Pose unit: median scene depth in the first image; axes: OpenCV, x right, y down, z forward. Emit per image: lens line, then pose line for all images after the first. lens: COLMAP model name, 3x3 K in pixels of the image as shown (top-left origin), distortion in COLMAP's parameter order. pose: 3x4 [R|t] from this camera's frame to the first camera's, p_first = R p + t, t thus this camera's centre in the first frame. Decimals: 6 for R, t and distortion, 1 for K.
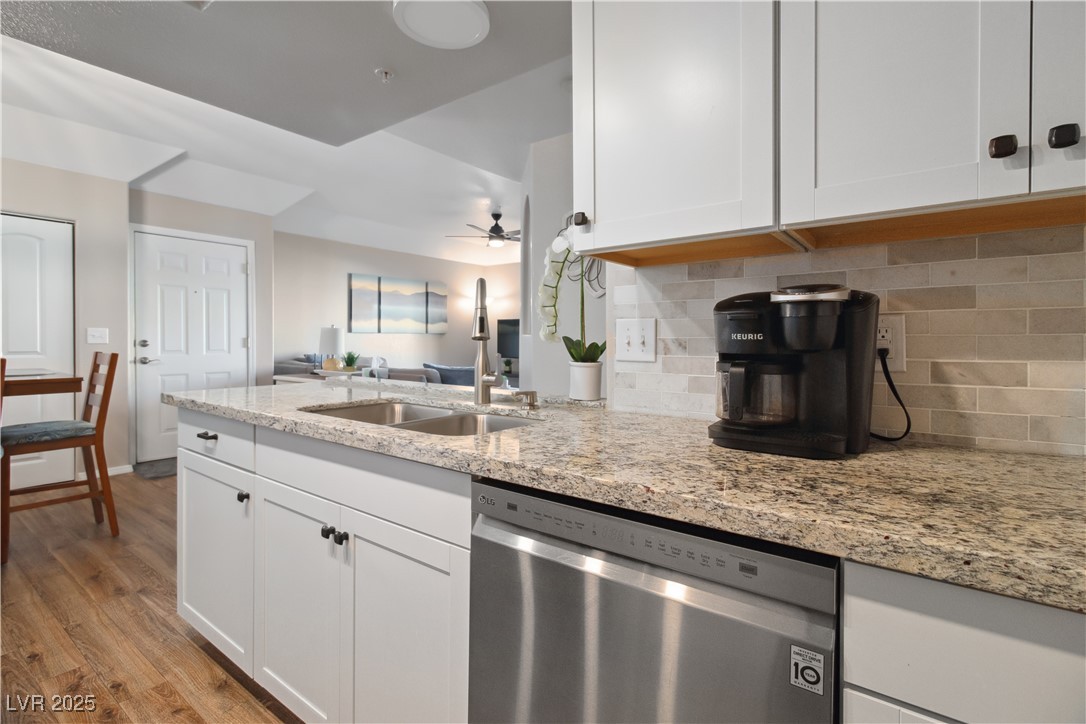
lens RADIAL K [[509.6, 0, 547.7], [0, 509.6, 343.4], [0, 0, 1]] dist [0.002672, 0.000291]
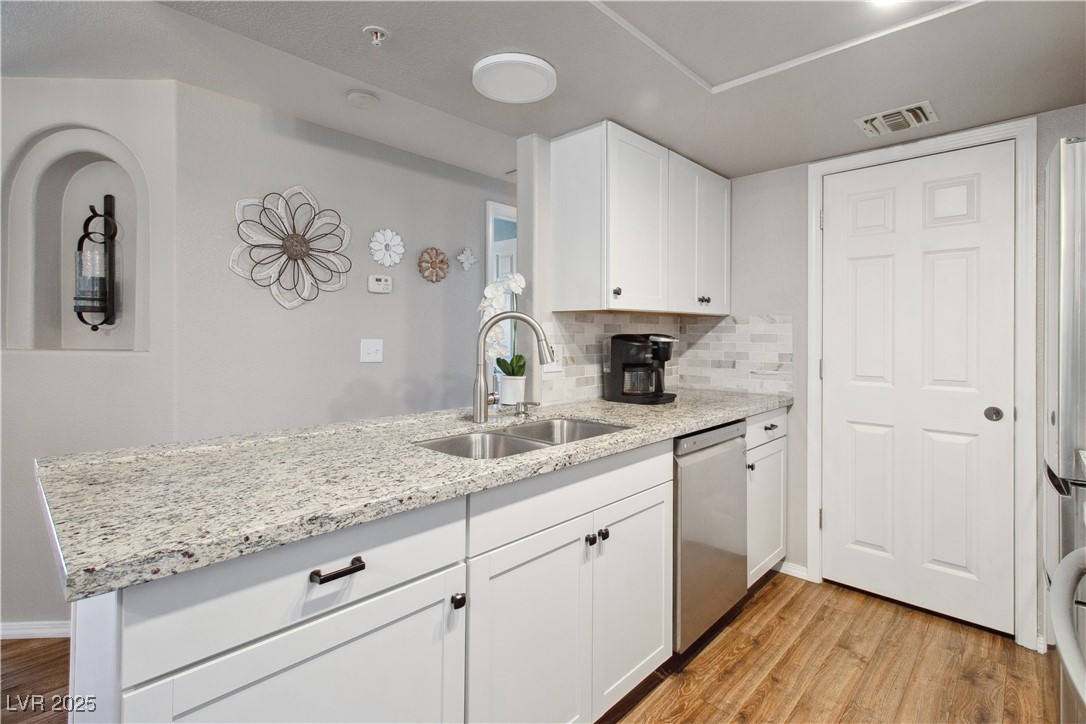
lens RADIAL K [[510.3, 0, 546.4], [0, 510.3, 332.6], [0, 0, 1]] dist [0.002332, -0.001353]
pose [[0.119720, 0.001624, 0.992806, -0.979116], [0.006209, 0.999978, -0.002384, -0.057288], [-0.992788, 0.006450, 0.119707, 0.595337]]
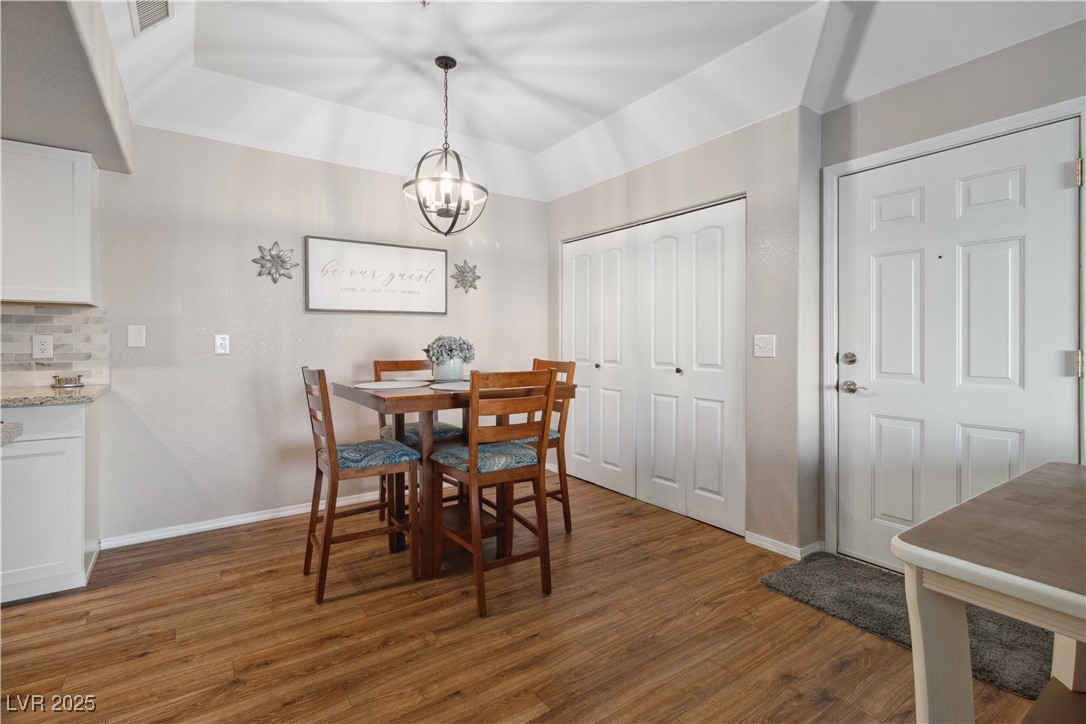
lens RADIAL K [[509.6, 0, 547.7], [0, 509.6, 343.4], [0, 0, 1]] dist [0.002672, 0.000291]
pose [[-0.315603, -0.000258, -0.948891, -0.243069], [-0.011498, 0.999928, 0.003553, -0.034077], [0.948822, 0.012032, -0.315583, 1.869996]]
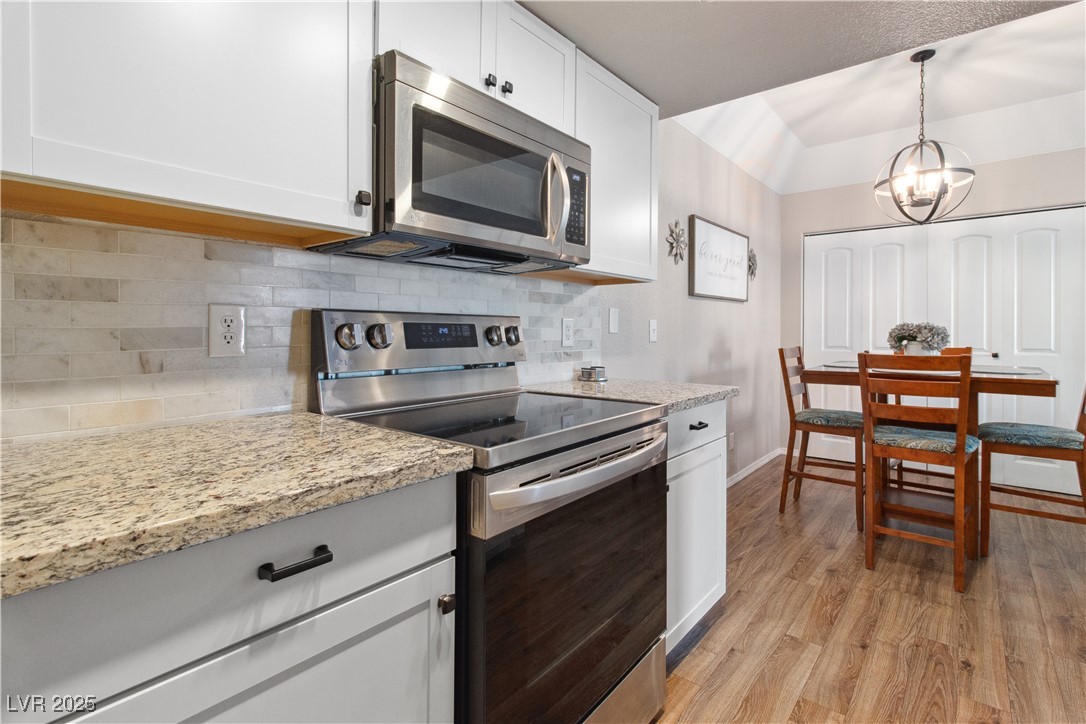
lens RADIAL K [[510.3, 0, 546.4], [0, 510.3, 332.6], [0, 0, 1]] dist [0.002332, -0.001353]
pose [[-0.060514, -0.003398, -0.998162, 0.007379], [-0.012309, 0.999921, -0.002658, -0.002096], [0.998091, 0.012125, -0.060551, 0.229415]]
